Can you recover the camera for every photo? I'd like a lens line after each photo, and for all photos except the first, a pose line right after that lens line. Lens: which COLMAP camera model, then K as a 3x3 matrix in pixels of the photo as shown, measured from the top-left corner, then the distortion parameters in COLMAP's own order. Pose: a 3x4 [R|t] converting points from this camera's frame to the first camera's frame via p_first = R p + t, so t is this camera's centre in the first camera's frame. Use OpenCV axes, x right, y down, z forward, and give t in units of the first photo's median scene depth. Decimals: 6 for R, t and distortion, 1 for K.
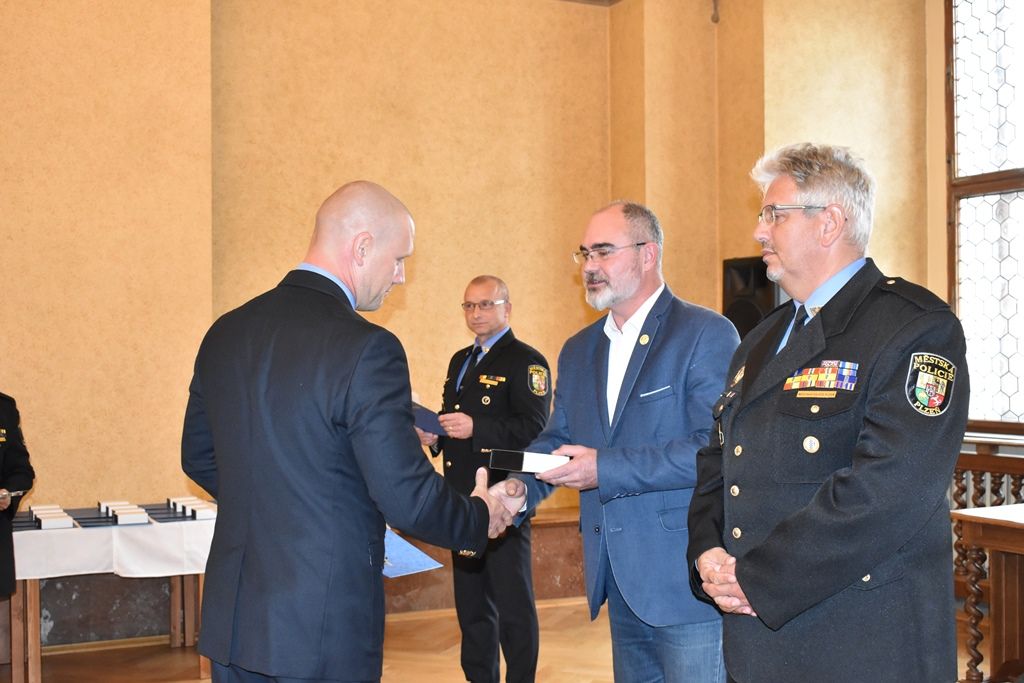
lens RADIAL K [[1355.1, 0, 518.5], [0, 1355.1, 346.5], [0, 0, 1]] dist [-0.033779, 0.000000]
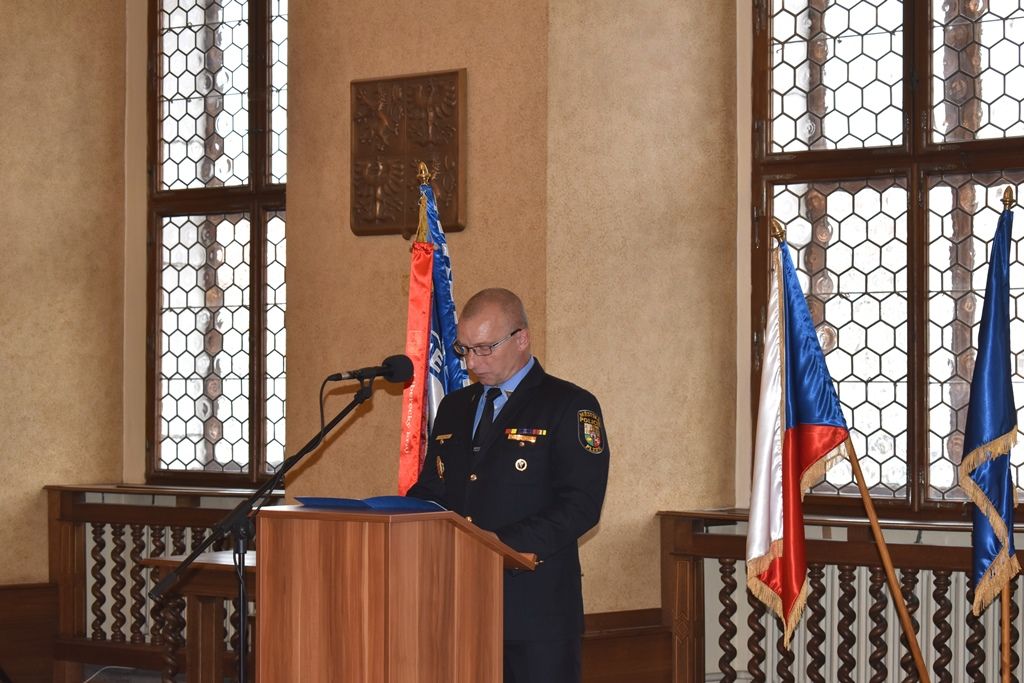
lens RADIAL K [[2455.8, 0, 514.4], [0, 2455.8, 341.6], [0, 0, 1]] dist [0.115457, 0.000000]
pose [[0.895986, 0.018222, 0.443707, -0.168981], [-0.010600, 0.999751, -0.019654, -0.000513], [-0.443955, 0.012907, 0.895956, -0.511545]]
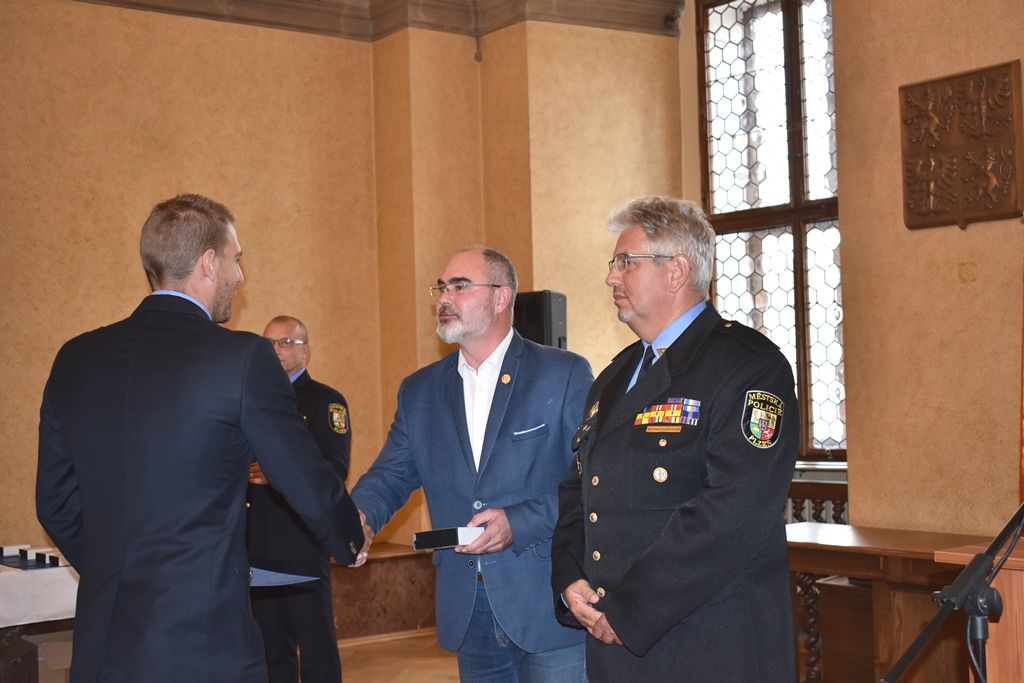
lens RADIAL K [[1416.6, 0, 512.0], [0, 1416.6, 344.0], [0, 0, 1]] dist [-0.022048, 0.000000]
pose [[0.979690, -0.015393, 0.199927, -0.047623], [0.020667, 0.999491, -0.024317, -0.001784], [-0.199451, 0.027955, 0.979509, -0.039812]]
